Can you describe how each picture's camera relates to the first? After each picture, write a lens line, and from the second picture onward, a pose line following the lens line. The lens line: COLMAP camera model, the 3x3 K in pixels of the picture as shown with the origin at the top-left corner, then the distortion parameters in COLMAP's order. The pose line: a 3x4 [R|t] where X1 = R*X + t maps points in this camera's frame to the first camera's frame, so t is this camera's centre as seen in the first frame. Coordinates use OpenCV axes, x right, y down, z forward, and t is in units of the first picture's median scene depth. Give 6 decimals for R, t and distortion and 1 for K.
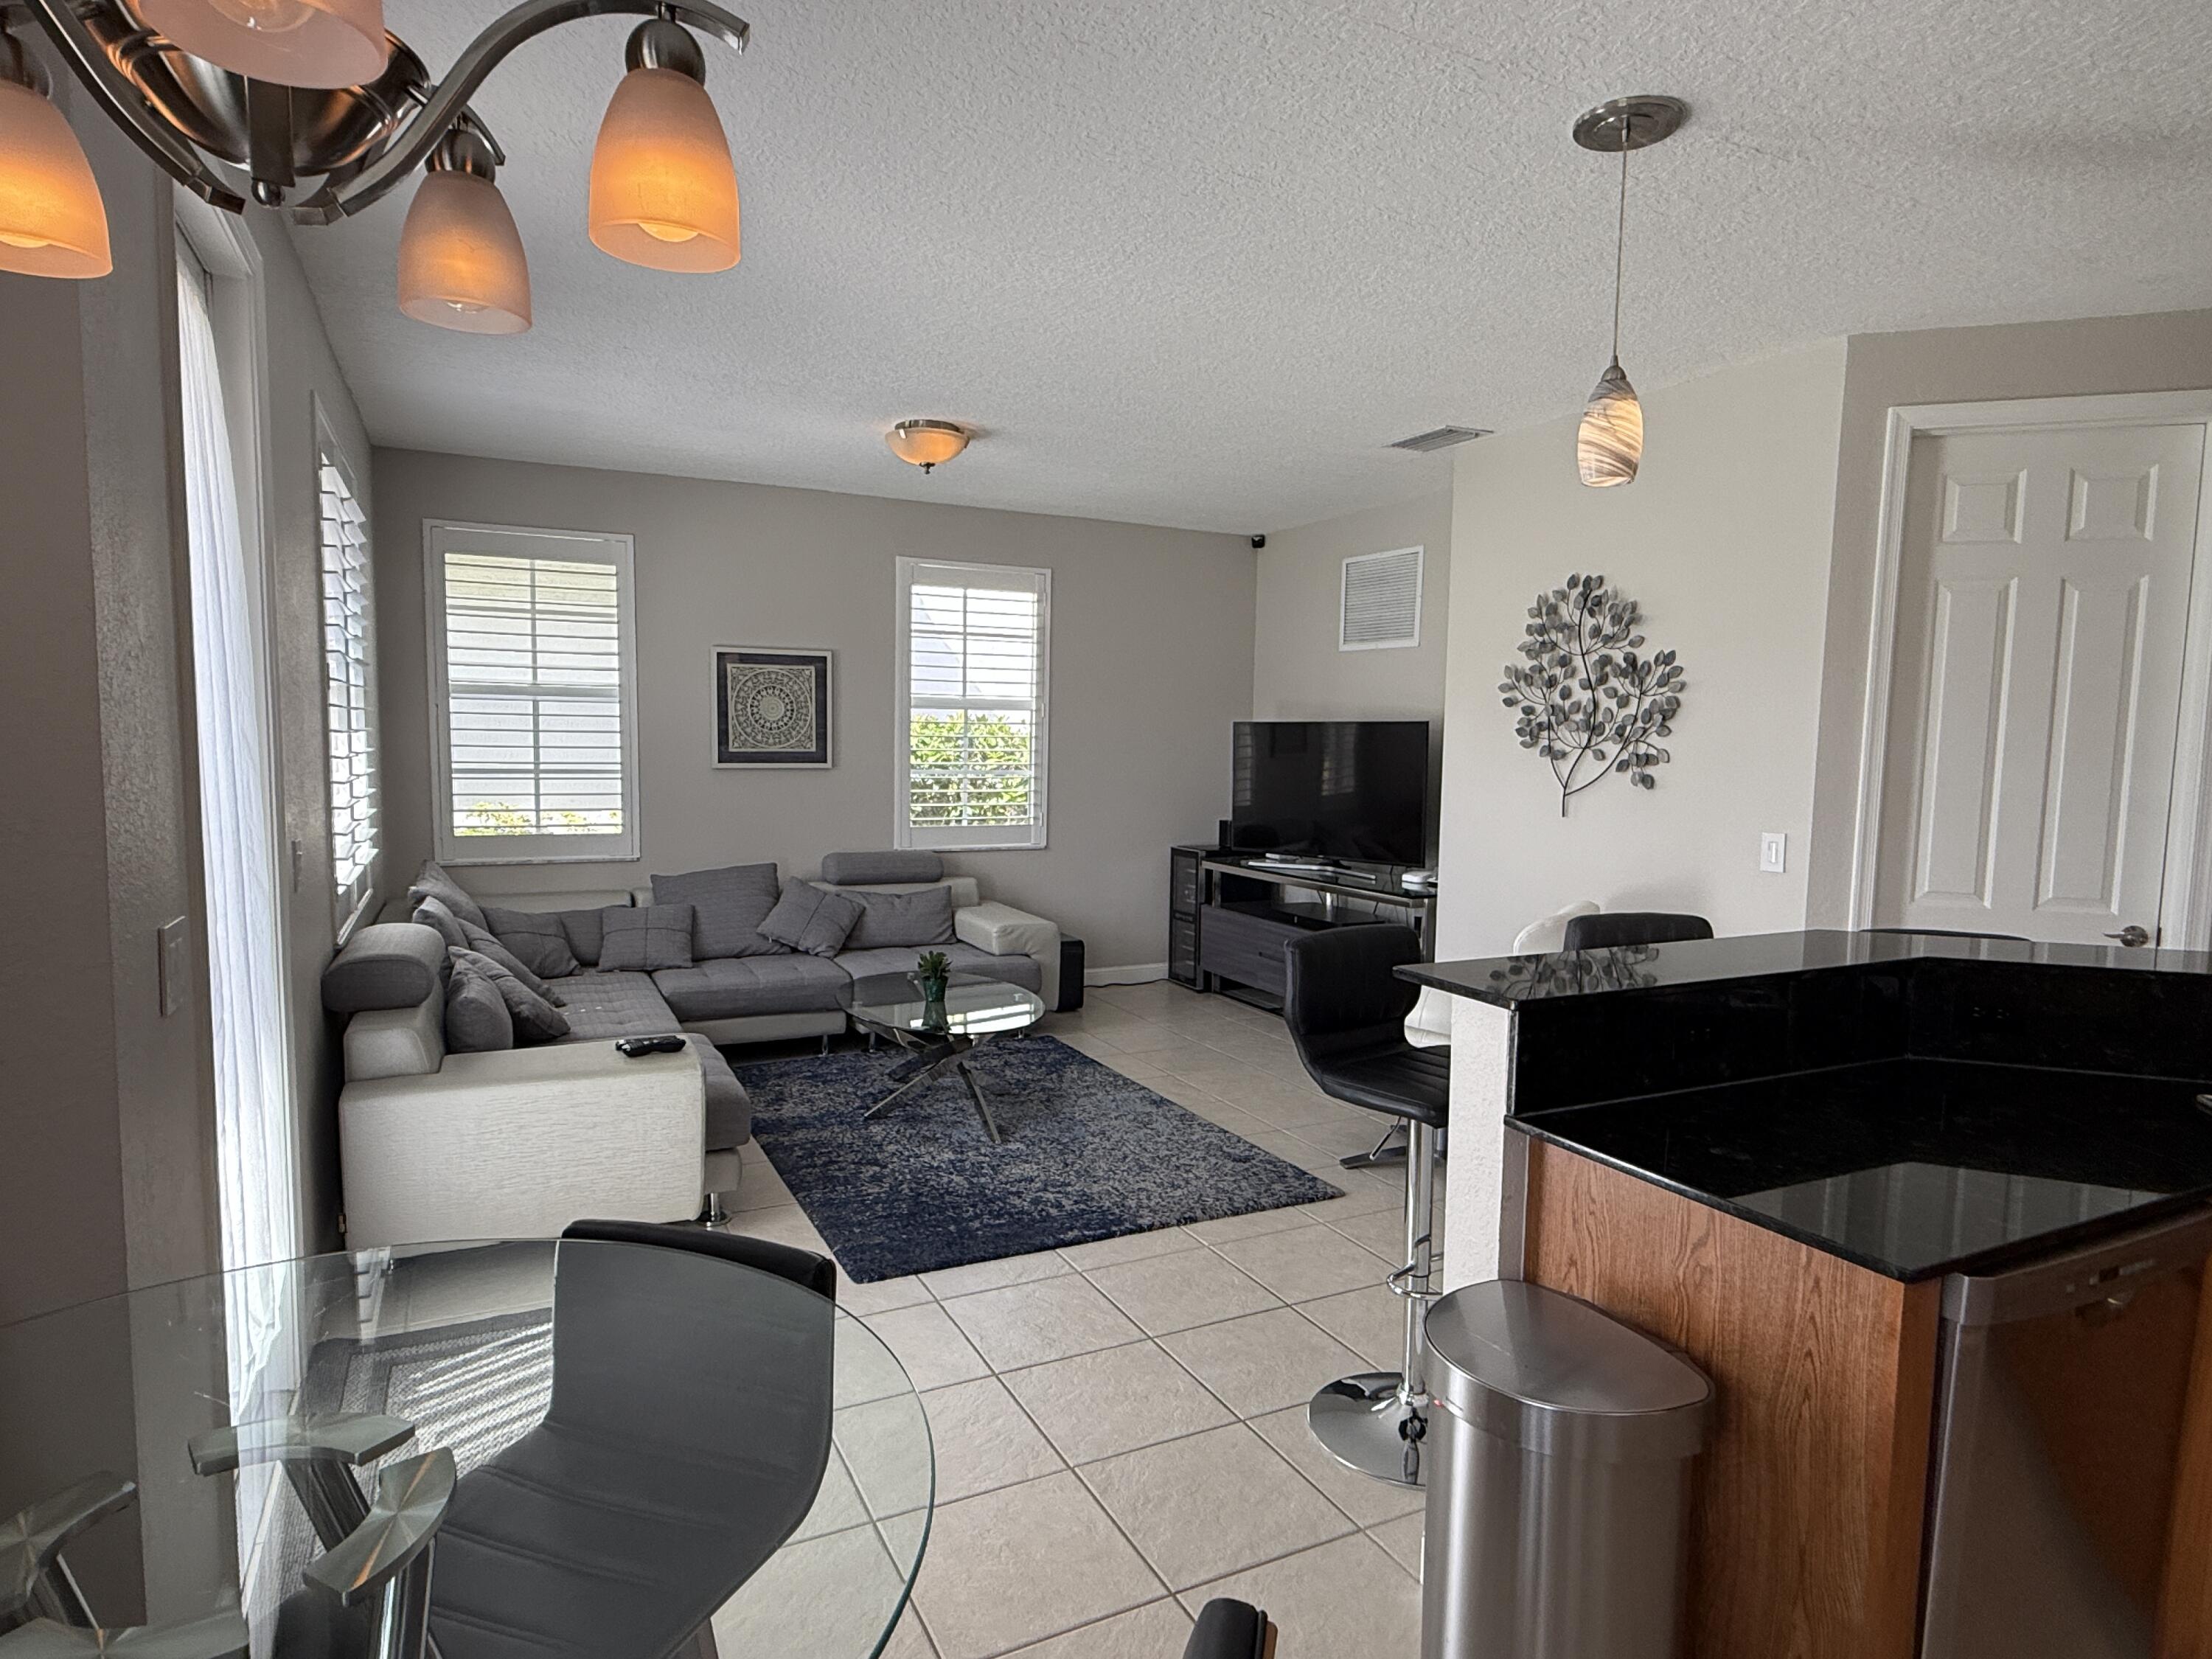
lens RADIAL K [[1241.8, 0, 1097.0], [0, 1241.8, 837.4], [0, 0, 1]] dist [0.000458, 0.000516]
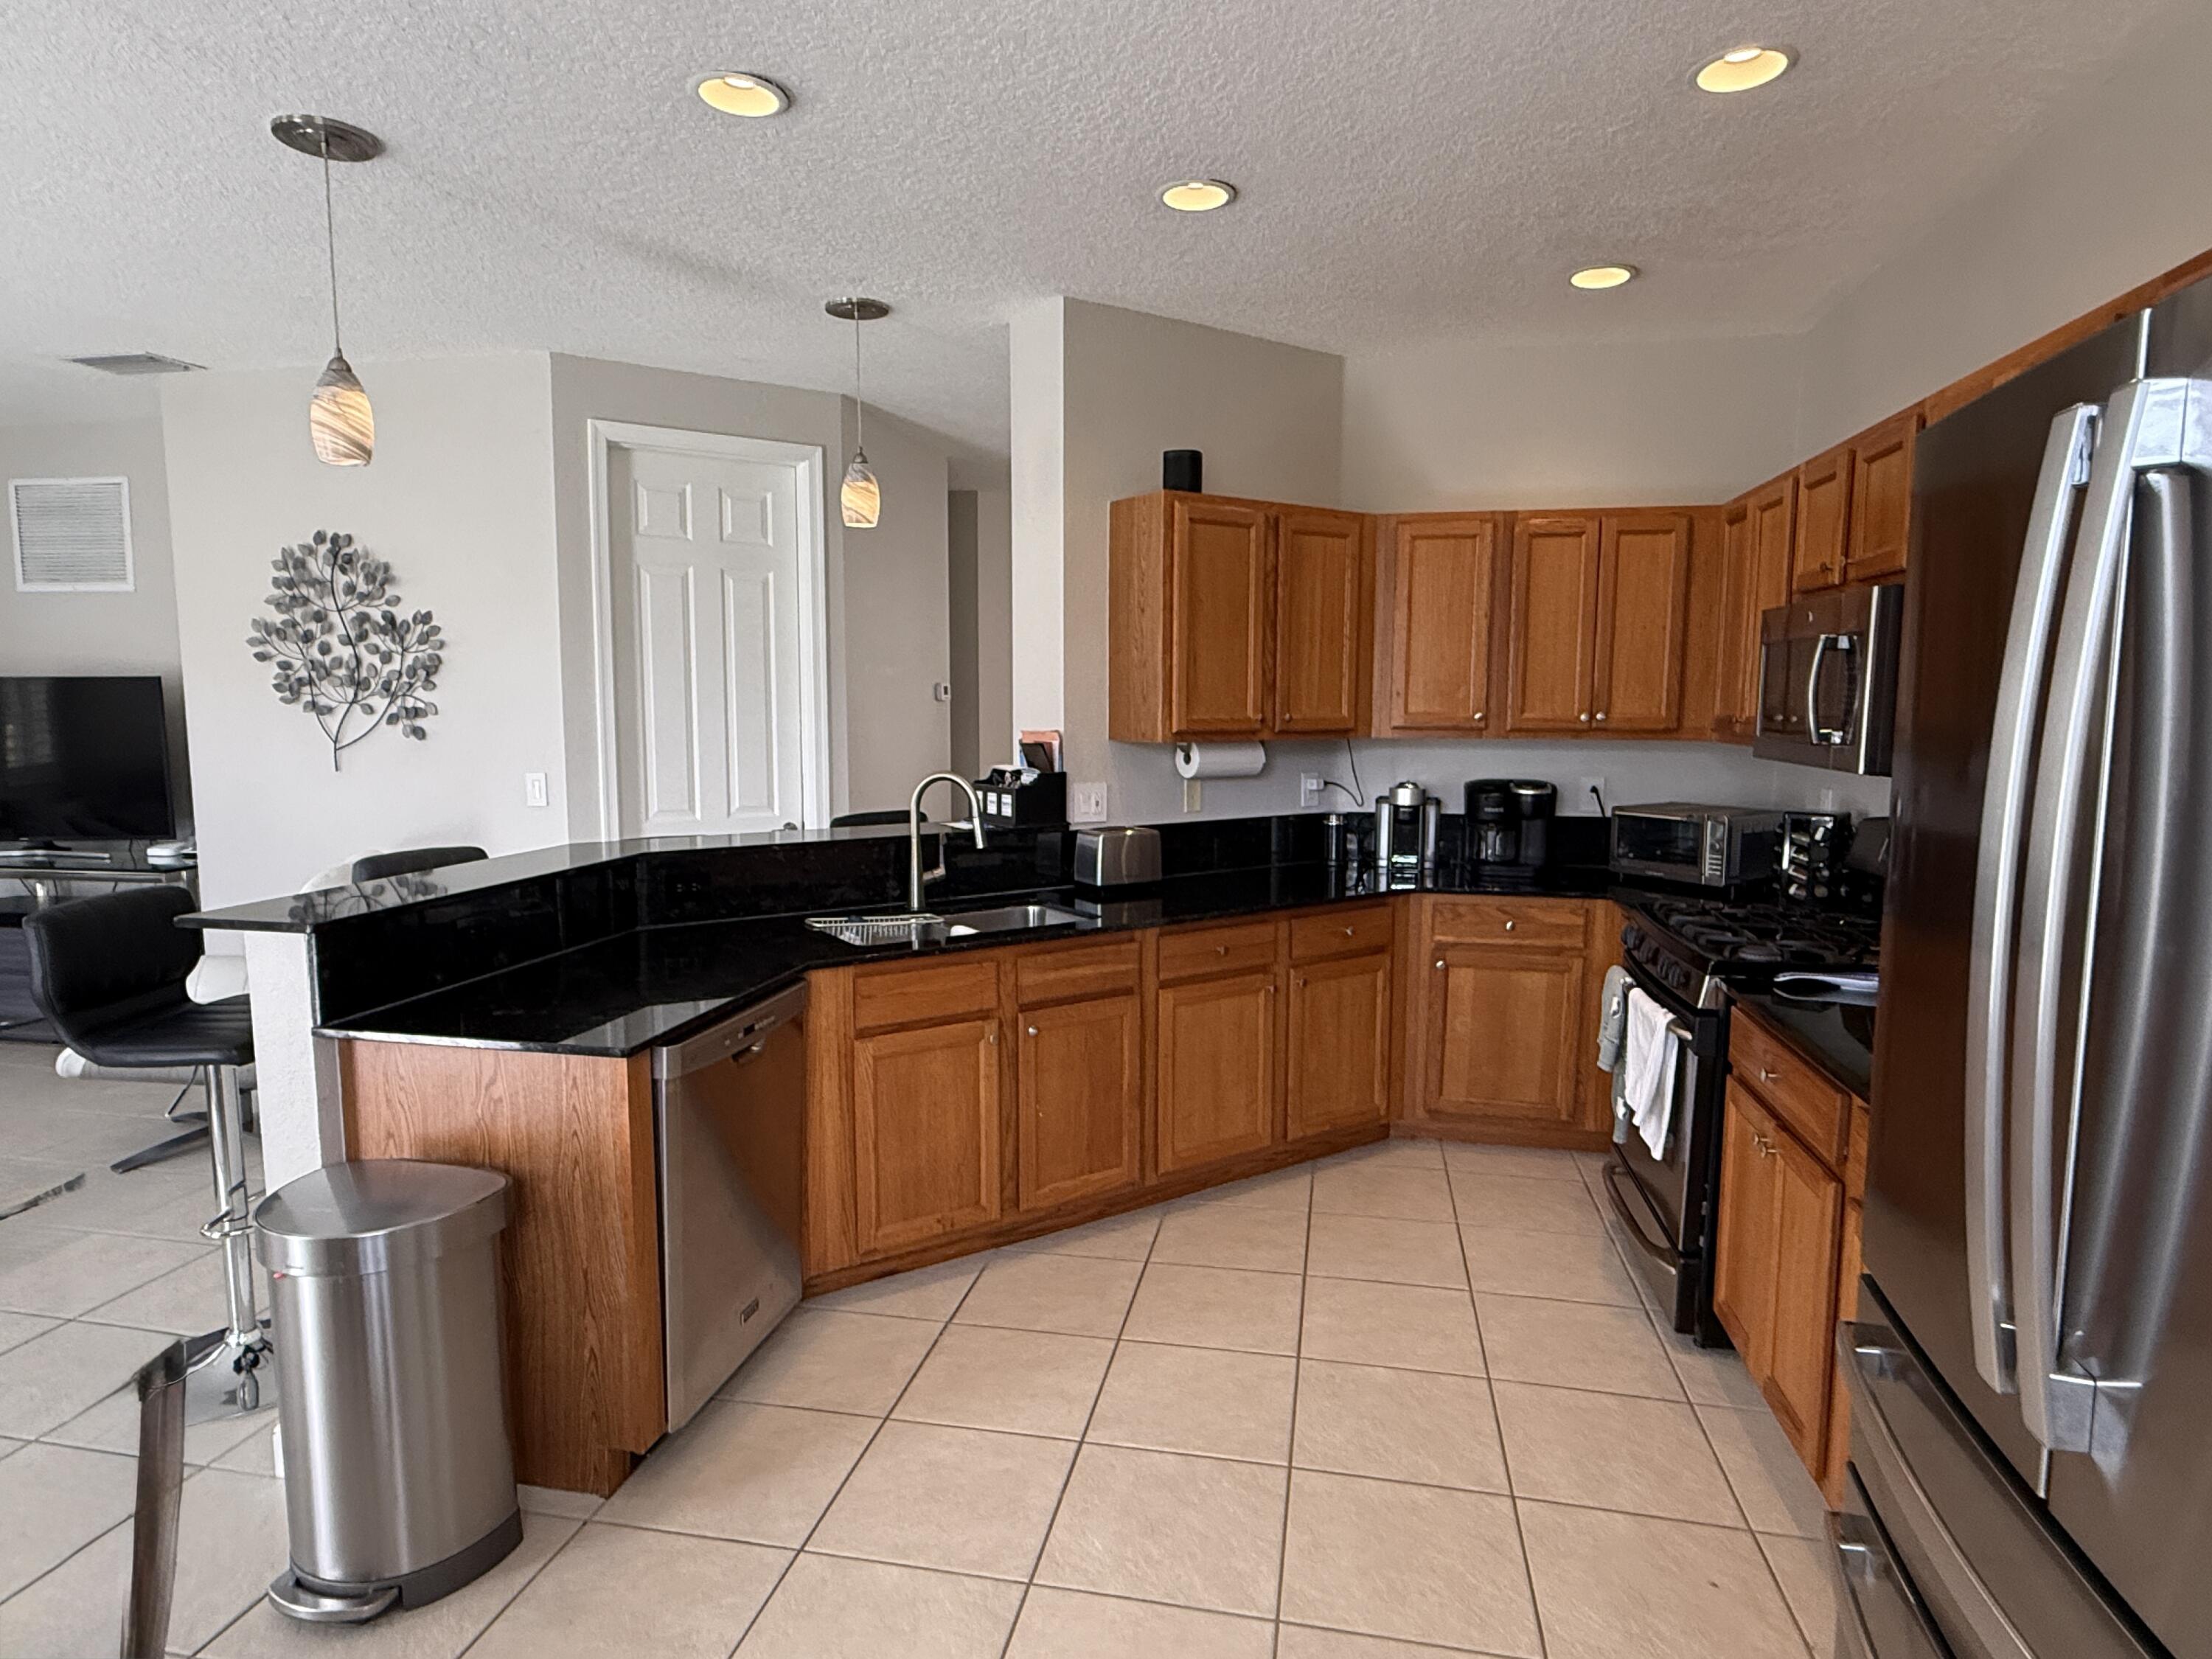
lens RADIAL K [[1241.8, 0, 1097.0], [0, 1241.8, 837.4], [0, 0, 1]] dist [0.000458, 0.000516]
pose [[0.613171, -0.102873, 0.783223, -0.044008], [0.073972, 0.994605, 0.072726, 0.009415], [-0.786479, 0.013343, 0.617473, -0.114363]]
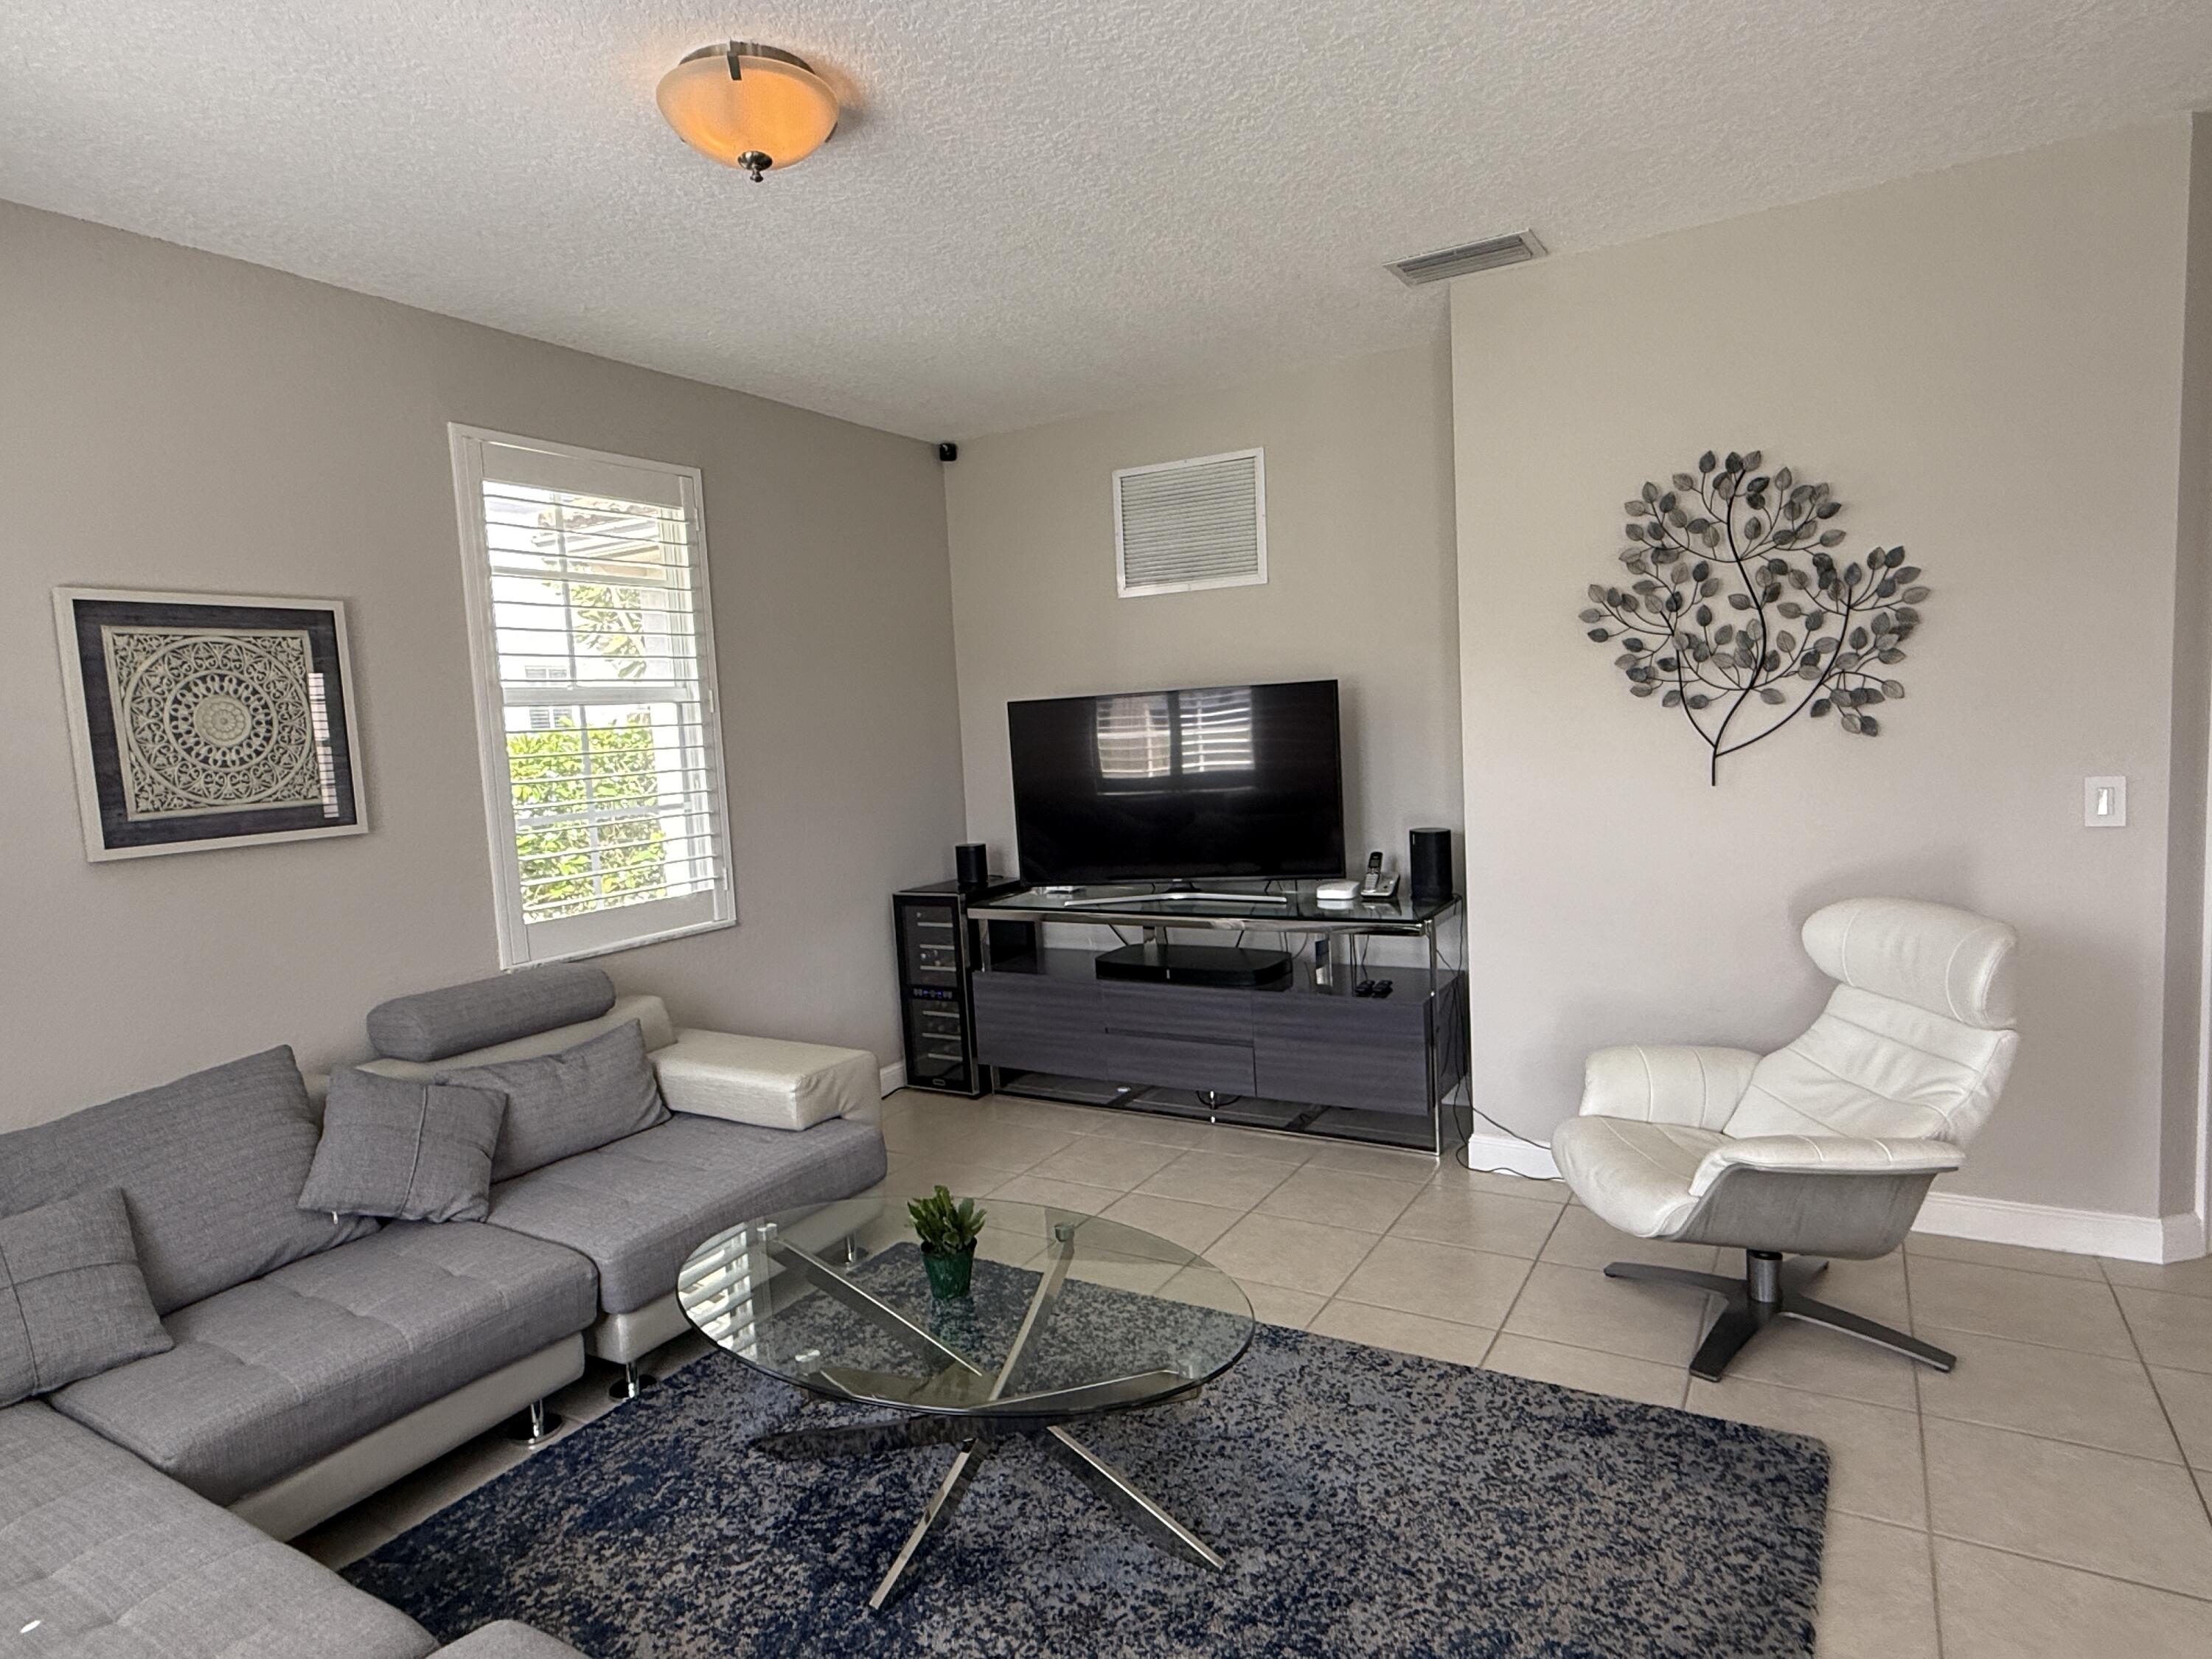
lens RADIAL K [[1241.8, 0, 1097.0], [0, 1241.8, 837.4], [0, 0, 1]] dist [0.000458, 0.000516]
pose [[0.840140, -0.112200, 0.530637, -0.325099], [0.112679, 0.993129, 0.031591, -0.051126], [-0.530536, 0.033251, 0.847010, 0.581718]]
